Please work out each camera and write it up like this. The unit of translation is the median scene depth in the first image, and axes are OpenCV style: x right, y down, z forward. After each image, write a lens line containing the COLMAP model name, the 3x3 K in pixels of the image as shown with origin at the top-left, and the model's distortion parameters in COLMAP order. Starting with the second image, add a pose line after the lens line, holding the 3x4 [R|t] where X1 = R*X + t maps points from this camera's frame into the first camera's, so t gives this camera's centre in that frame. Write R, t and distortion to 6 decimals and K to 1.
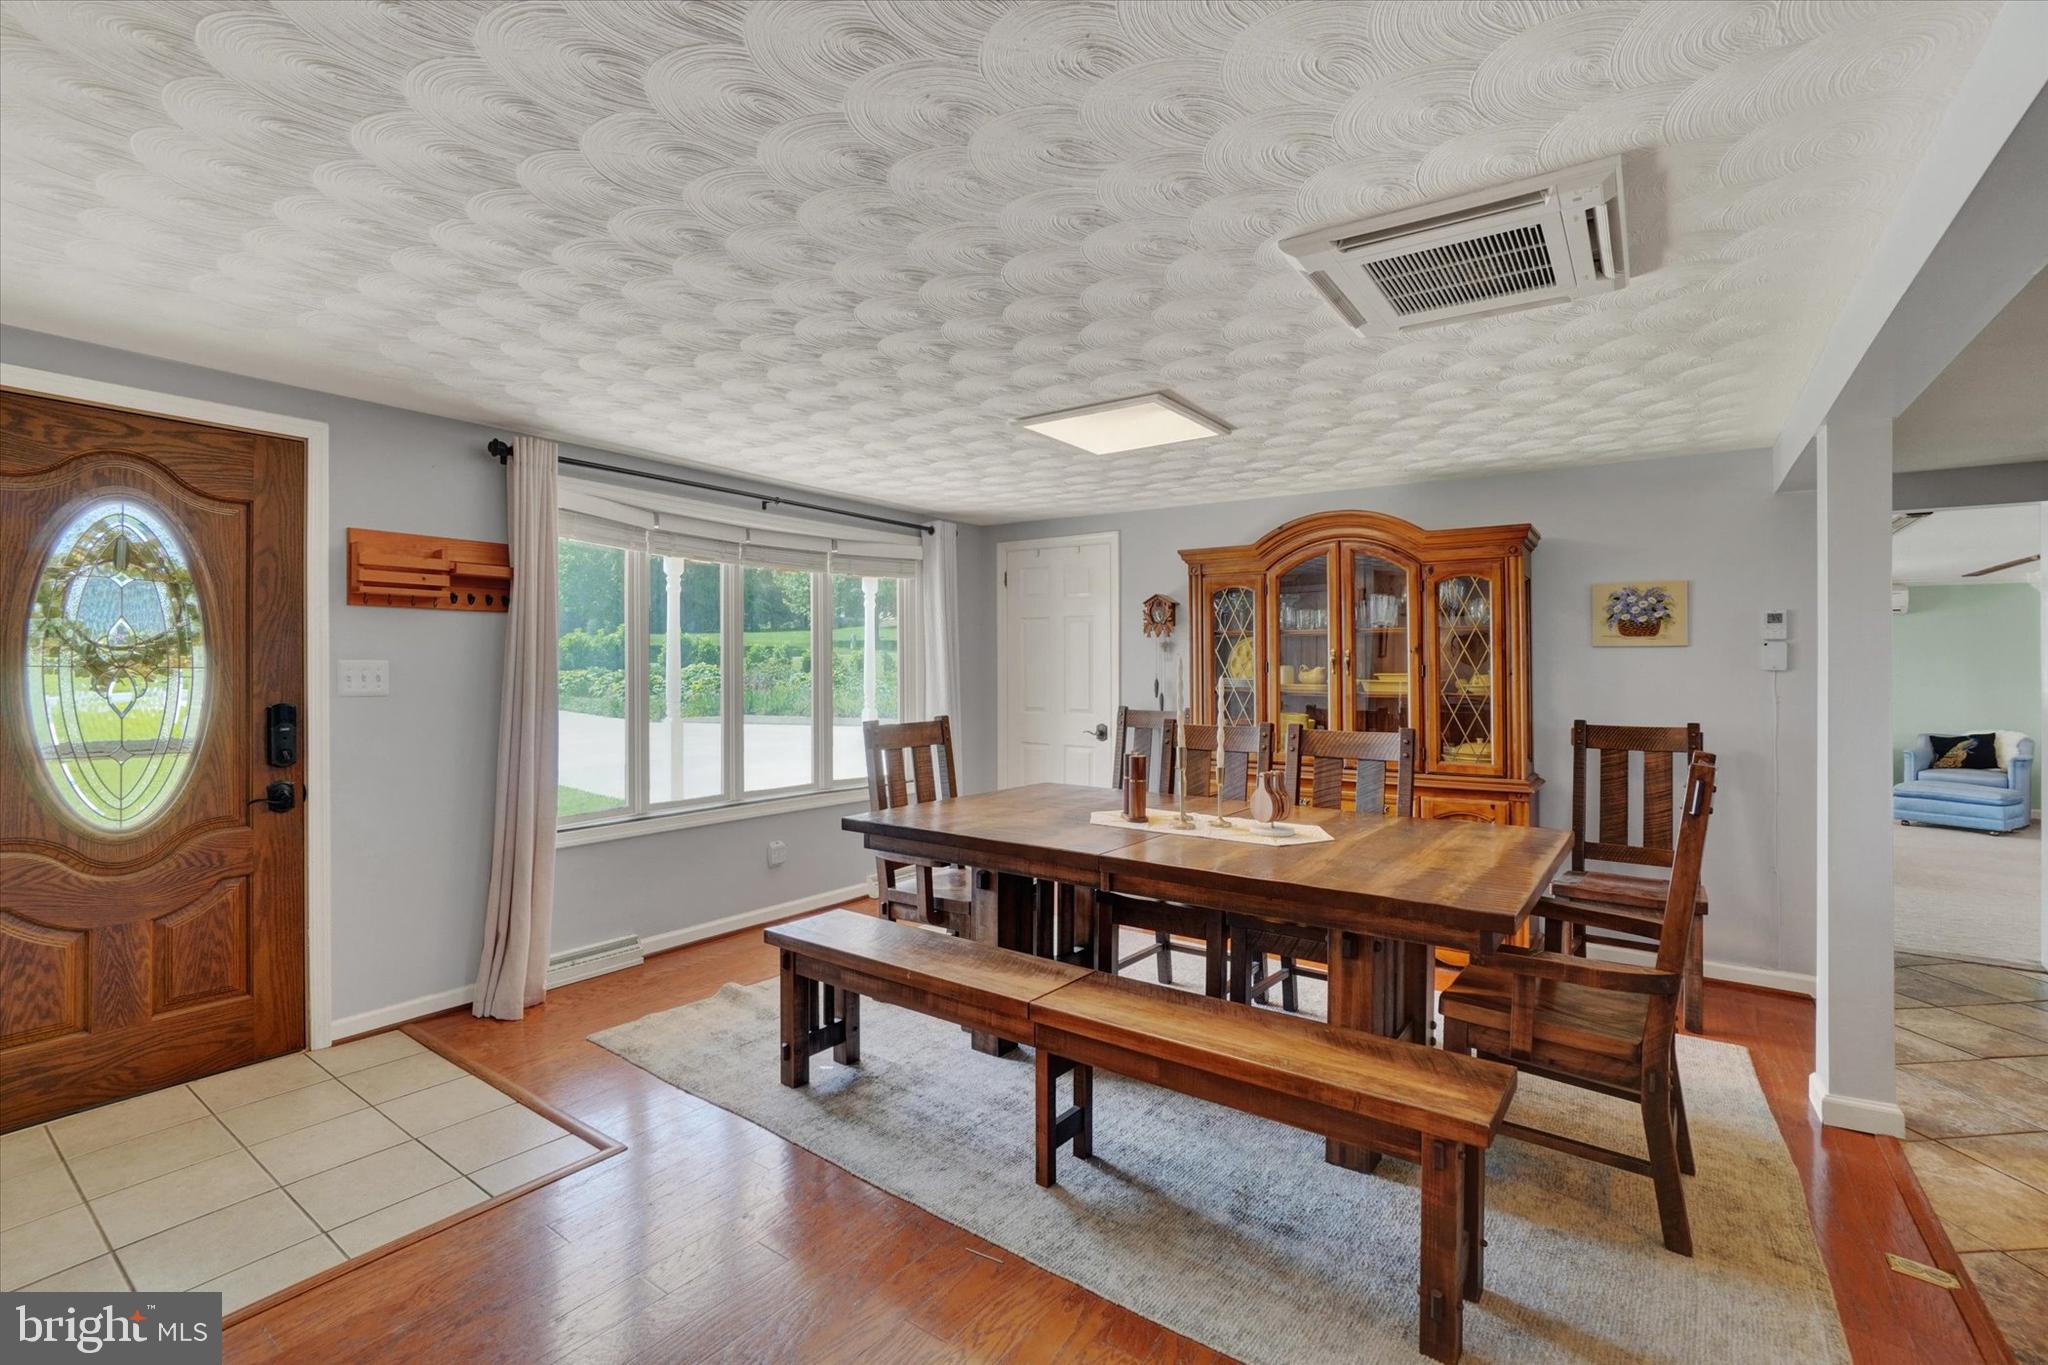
lens RADIAL K [[898.6, 0, 1024.7], [0, 898.6, 672.7], [0, 0, 1]] dist [-0.000320, 0.000510]
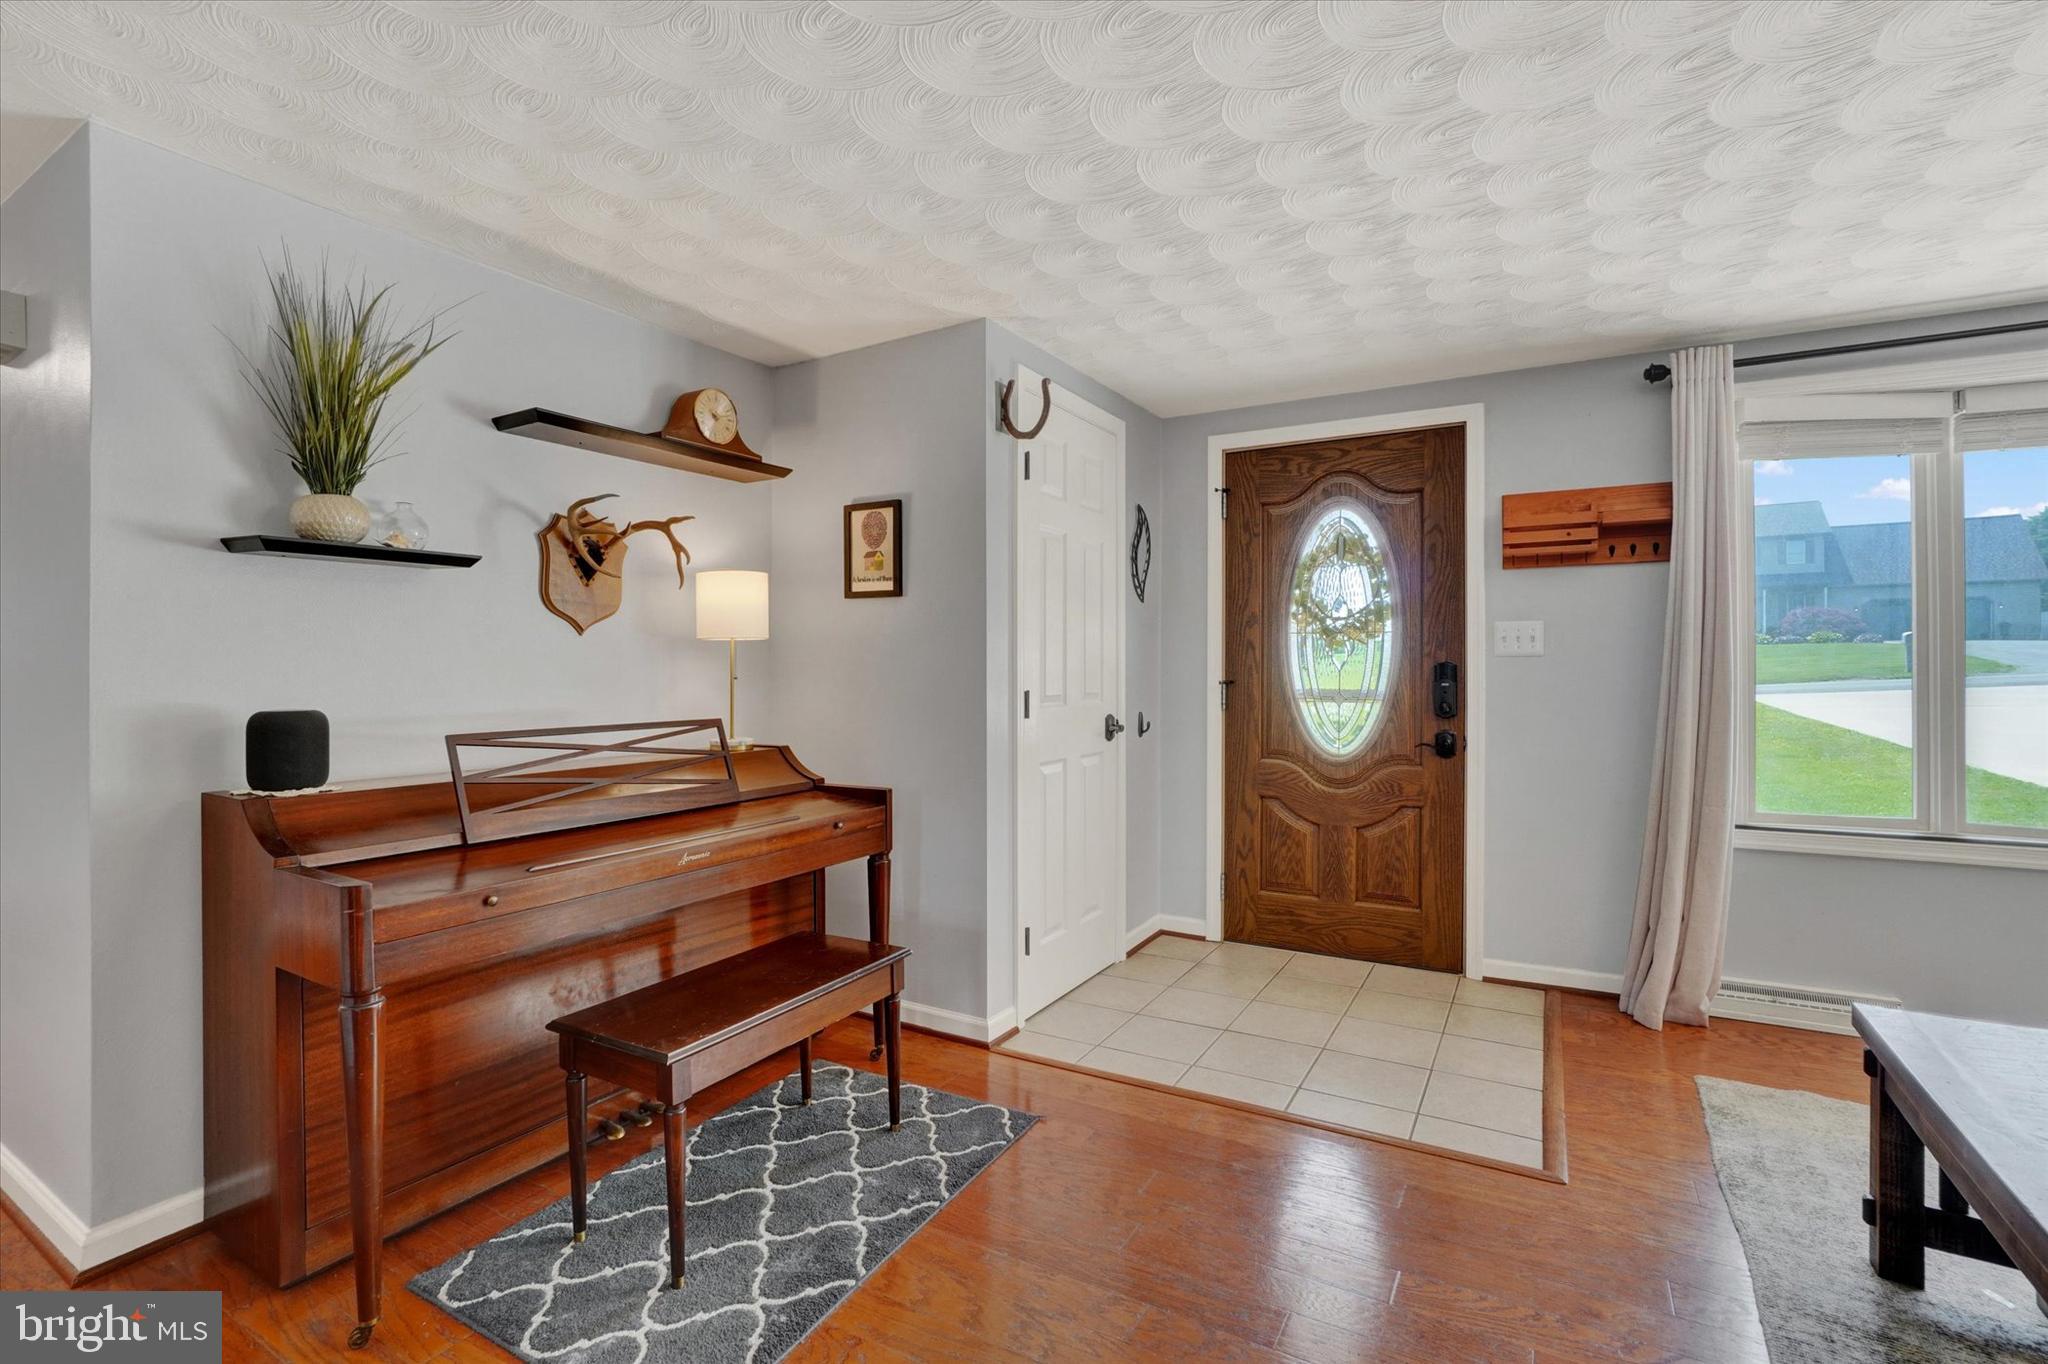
lens RADIAL K [[936.7, 0, 1030.7], [0, 936.7, 678.3], [0, 0, 1]] dist [-0.025535, 0.000303]
pose [[0.118860, 0.003350, -0.992905, 0.280730], [0.002320, 0.999991, 0.003651, 0.050236], [0.992908, -0.002737, 0.118851, 0.347522]]
